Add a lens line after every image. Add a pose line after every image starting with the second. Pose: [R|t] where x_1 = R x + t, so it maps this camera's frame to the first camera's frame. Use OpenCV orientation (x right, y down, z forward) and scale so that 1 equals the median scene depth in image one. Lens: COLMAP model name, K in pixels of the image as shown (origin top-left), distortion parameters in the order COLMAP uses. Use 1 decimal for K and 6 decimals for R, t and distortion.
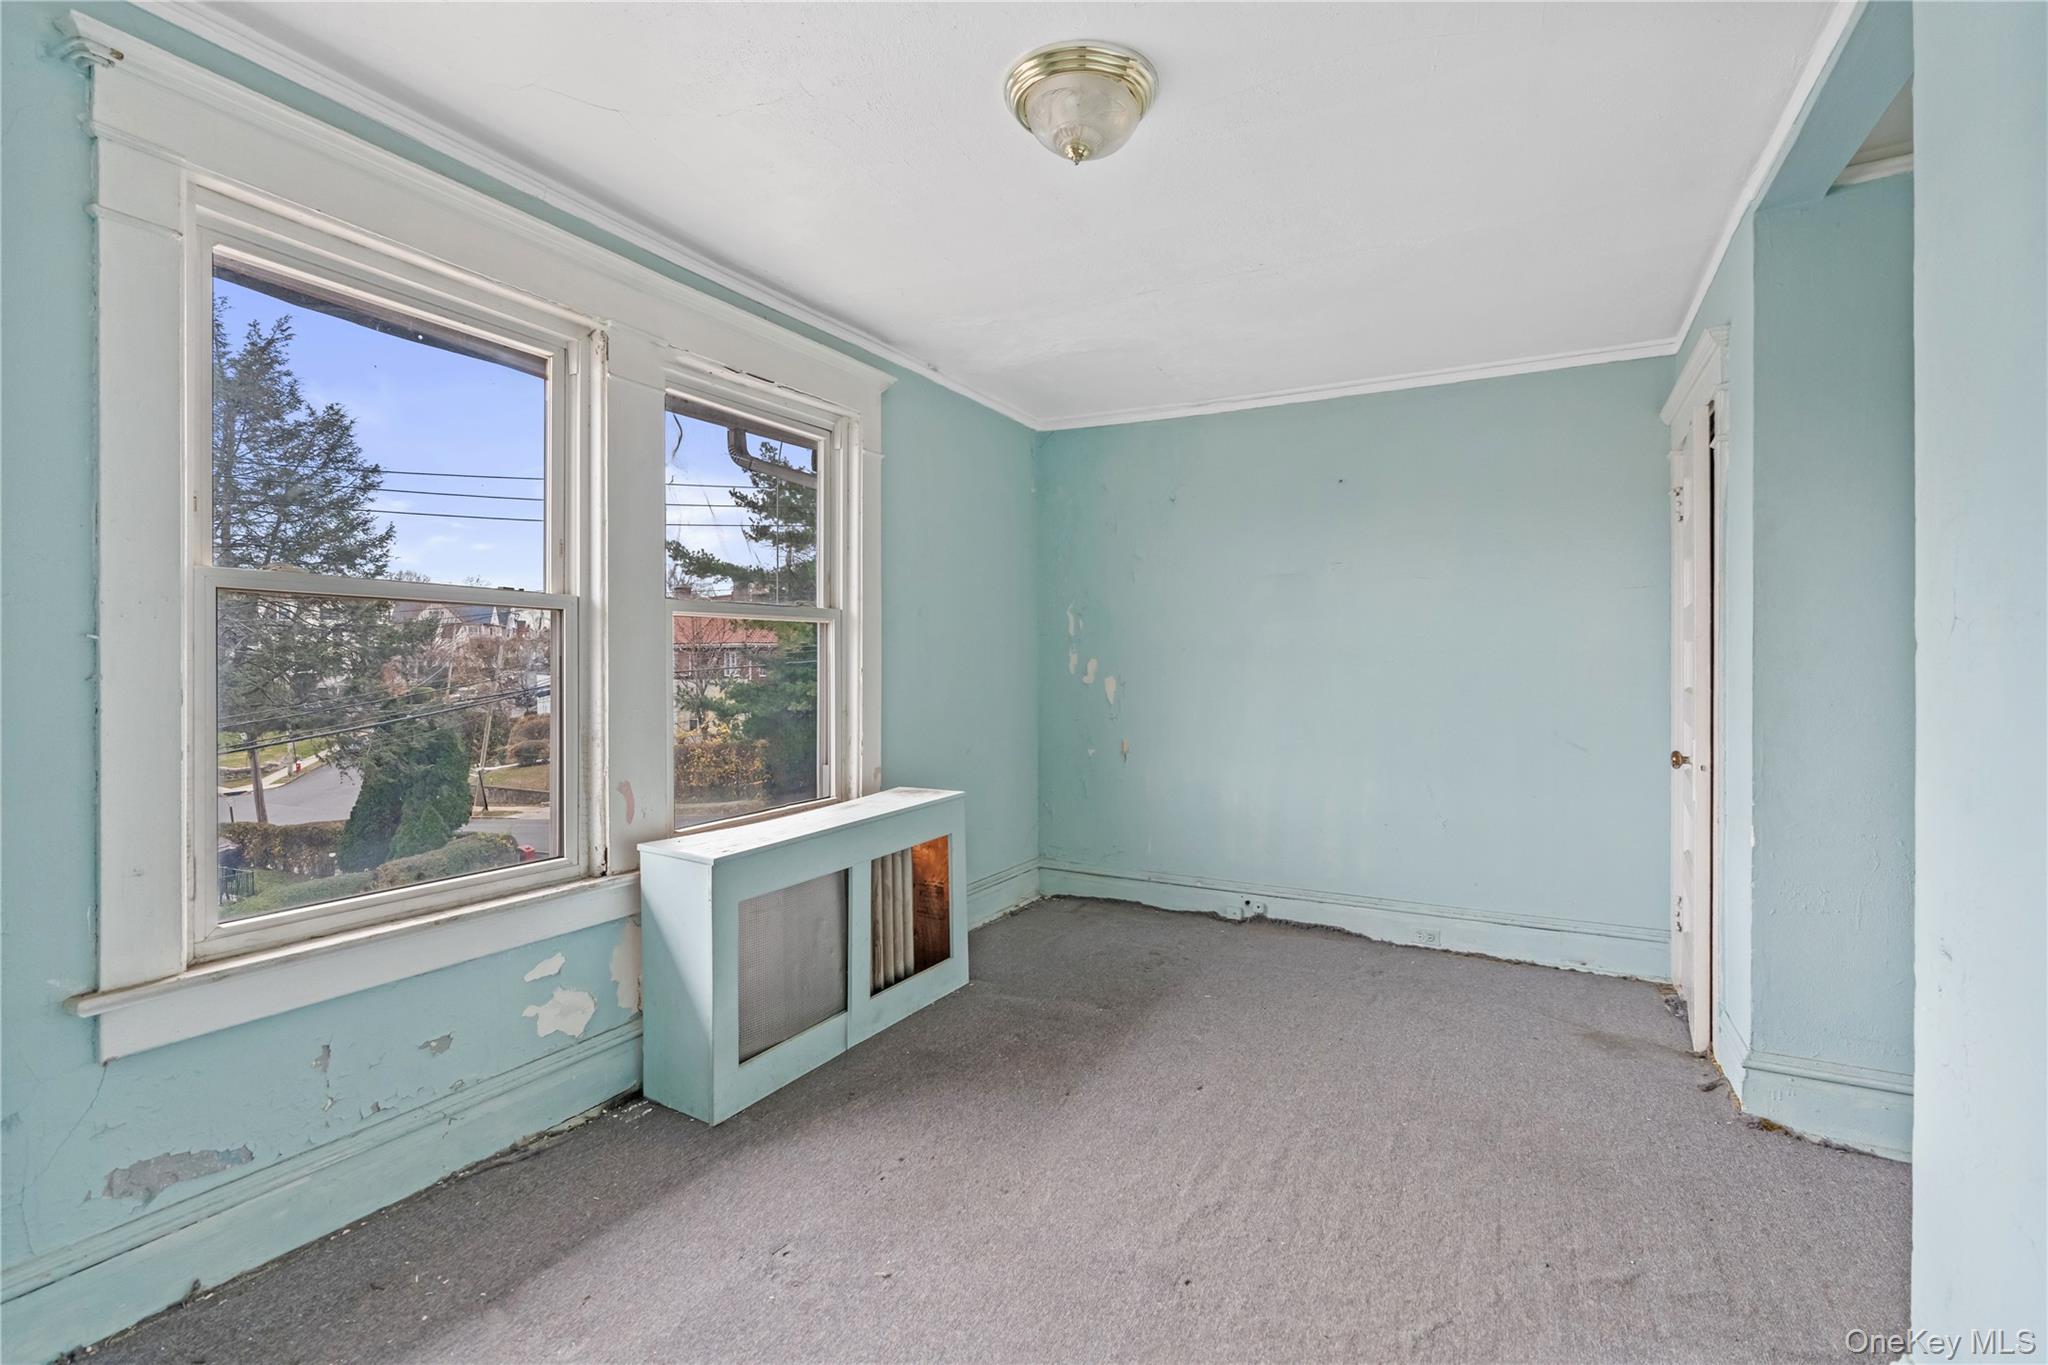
lens RADIAL K [[941.4, 0, 1019.4], [0, 941.4, 674.4], [0, 0, 1]] dist [-0.011852, 0.003260]
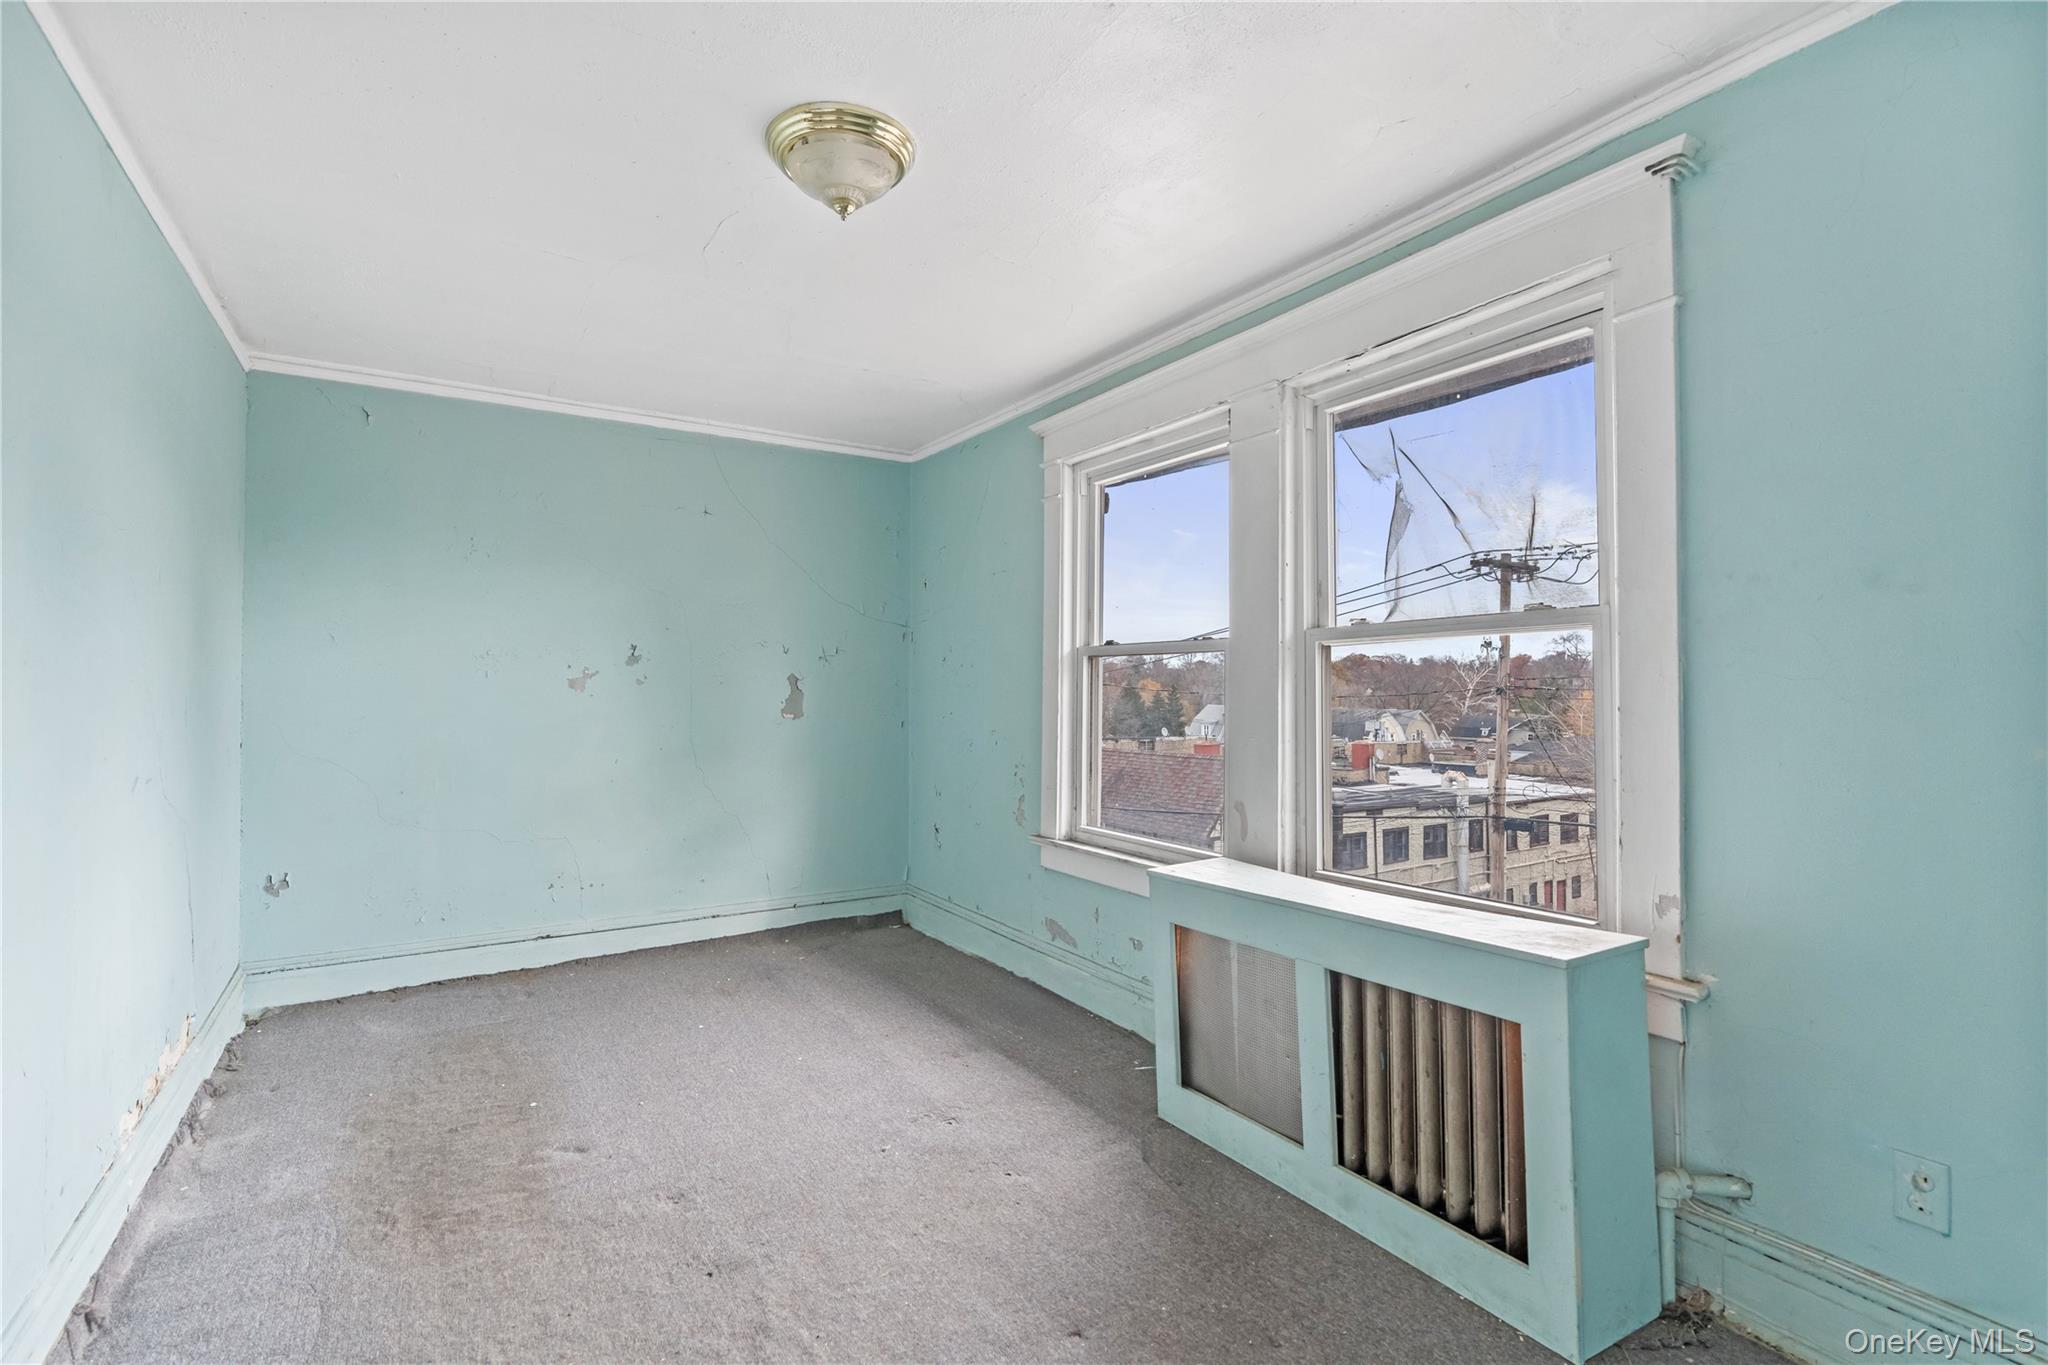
lens RADIAL K [[941.4, 0, 1019.9], [0, 941.4, 688.0], [0, 0, 1]] dist [-0.011852, 0.003260]
pose [[-0.493437, -0.000891, -0.869781, 0.800790], [-0.009715, 0.999943, 0.004487, -0.028464], [0.869727, 0.010664, -0.493417, 1.561440]]
